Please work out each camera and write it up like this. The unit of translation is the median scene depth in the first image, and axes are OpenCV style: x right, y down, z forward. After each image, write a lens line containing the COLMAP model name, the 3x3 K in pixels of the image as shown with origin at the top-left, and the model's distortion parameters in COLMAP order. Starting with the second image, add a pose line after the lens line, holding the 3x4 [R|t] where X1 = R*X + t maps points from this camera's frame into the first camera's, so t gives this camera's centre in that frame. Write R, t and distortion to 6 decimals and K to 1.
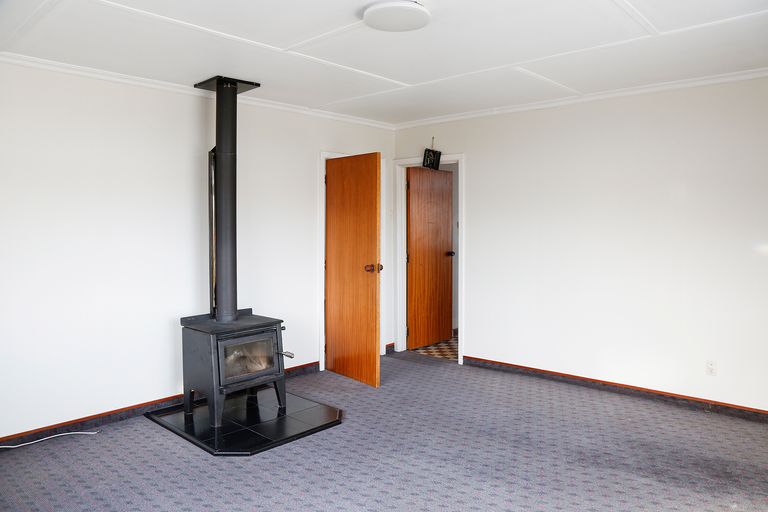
lens RADIAL K [[544.0, 0, 384.0], [0, 544.0, 256.0], [0, 0, 1]] dist [-0.000493, -0.000532]
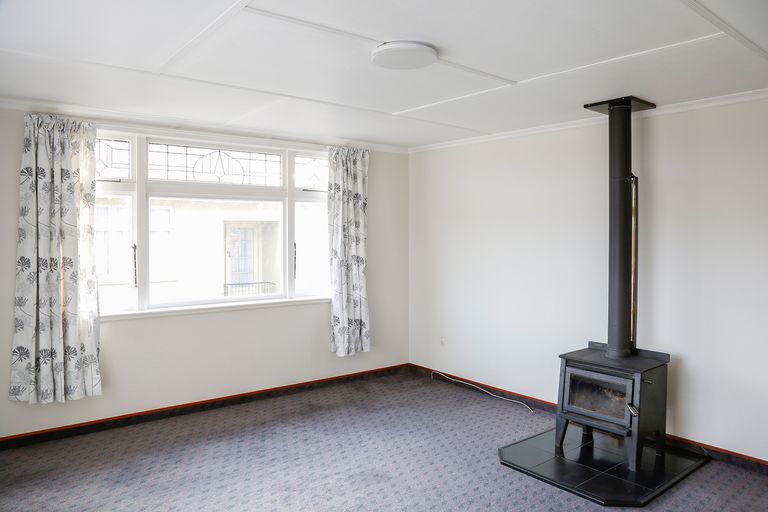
lens RADIAL K [[544.0, 0, 384.0], [0, 544.0, 256.0], [0, 0, 1]] dist [-0.000493, -0.000532]
pose [[-0.137246, 0.036156, -0.989877, 0.811621], [-0.056780, 0.997403, 0.044303, -0.084227], [0.988908, 0.062285, -0.134837, 0.830561]]
